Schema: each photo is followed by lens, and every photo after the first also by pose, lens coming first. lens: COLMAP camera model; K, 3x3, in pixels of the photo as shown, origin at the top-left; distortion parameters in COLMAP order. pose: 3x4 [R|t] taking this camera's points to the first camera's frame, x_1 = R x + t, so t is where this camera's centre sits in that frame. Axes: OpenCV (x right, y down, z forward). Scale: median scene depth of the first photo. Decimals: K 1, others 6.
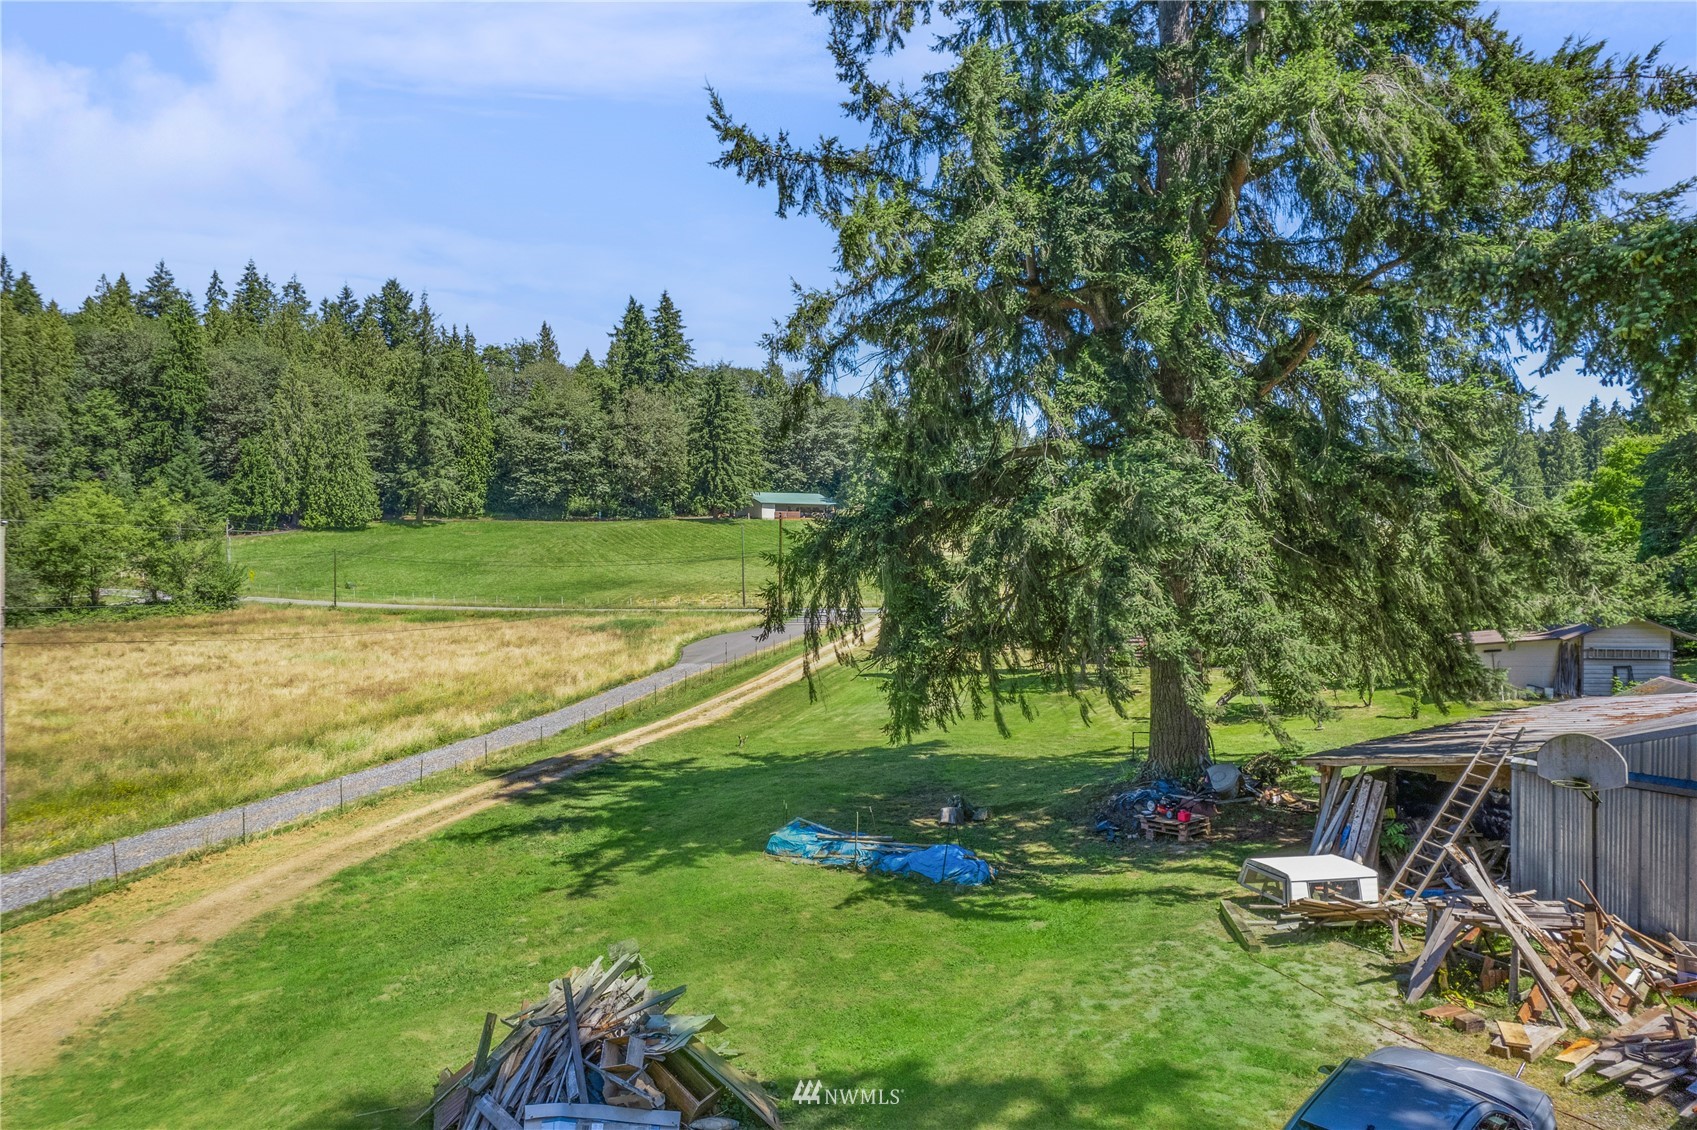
lens RADIAL K [[1118.6, 0, 849.7], [0, 1118.6, 570.5], [0, 0, 1]] dist [0.003503, 0.000621]
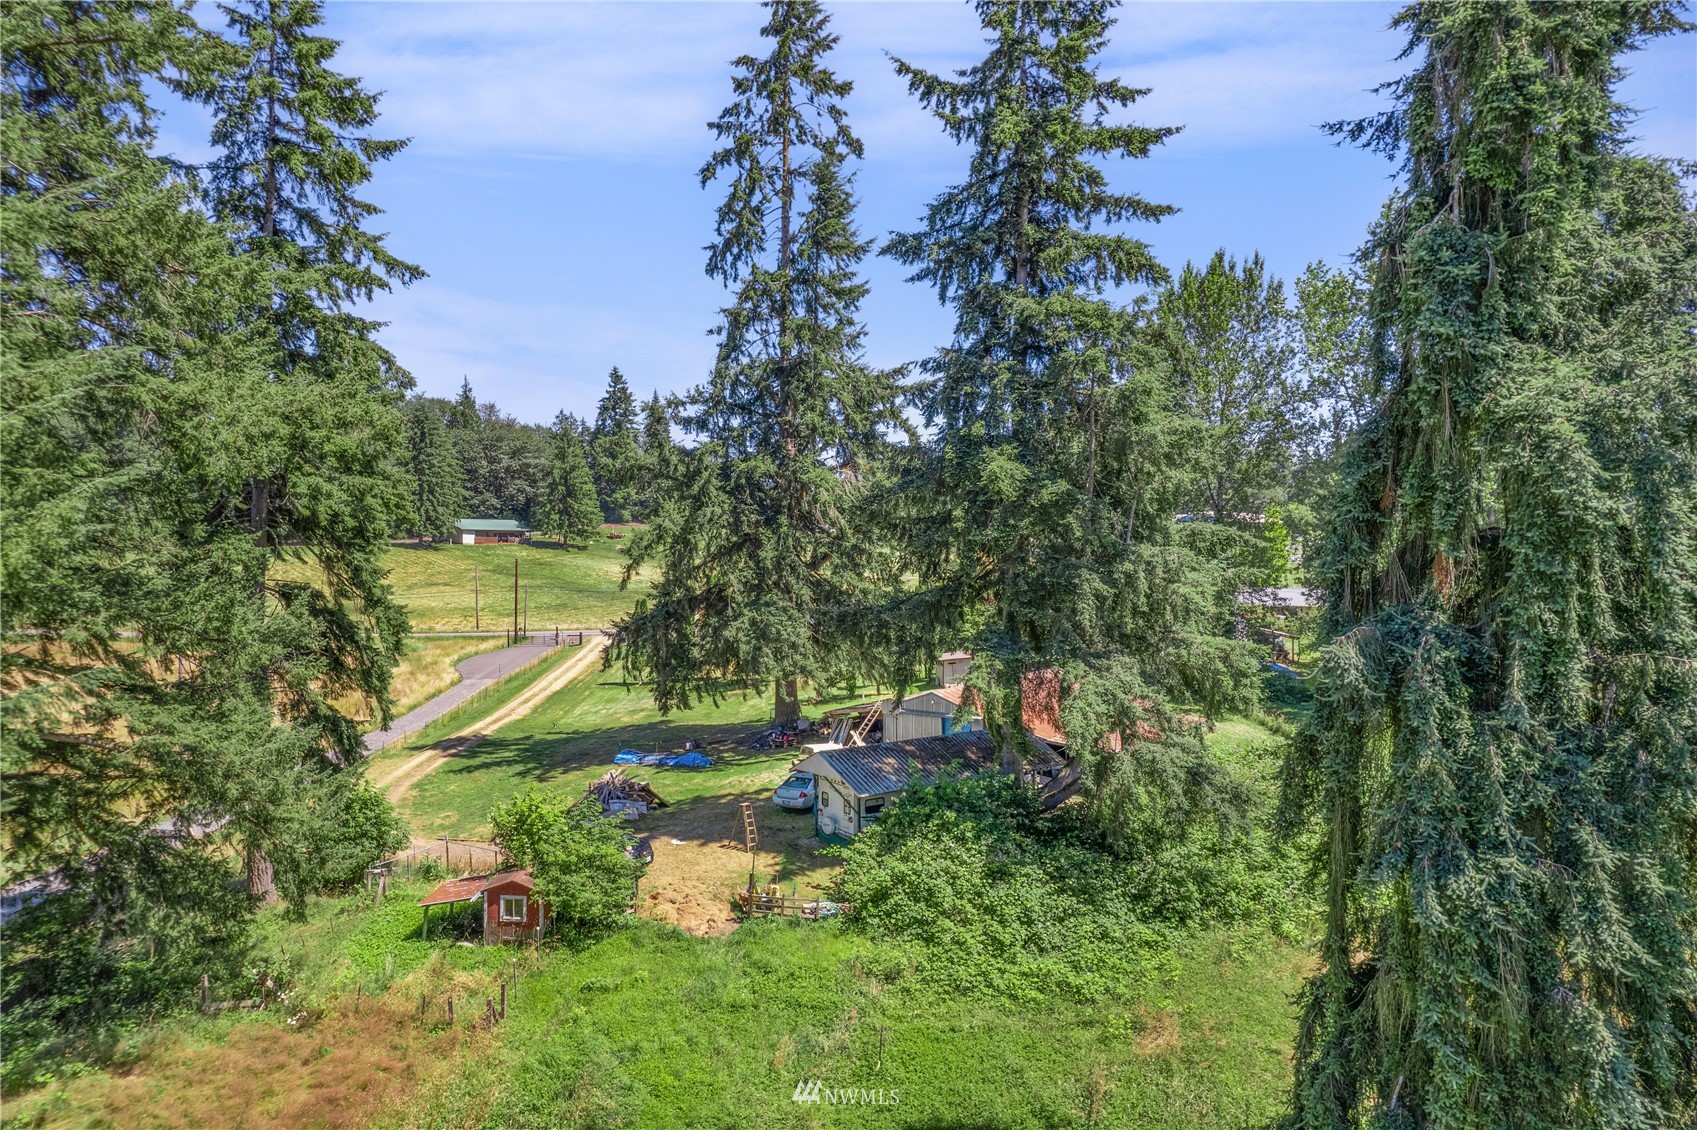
lens RADIAL K [[1118.6, 0, 845.3], [0, 1118.6, 567.5], [0, 0, 1]] dist [0.003503, 0.000621]
pose [[0.957697, 0.003281, 0.287760, -0.036474], [-0.001807, 0.999984, -0.005388, -0.018894], [-0.287773, 0.004640, 0.957687, -0.177276]]
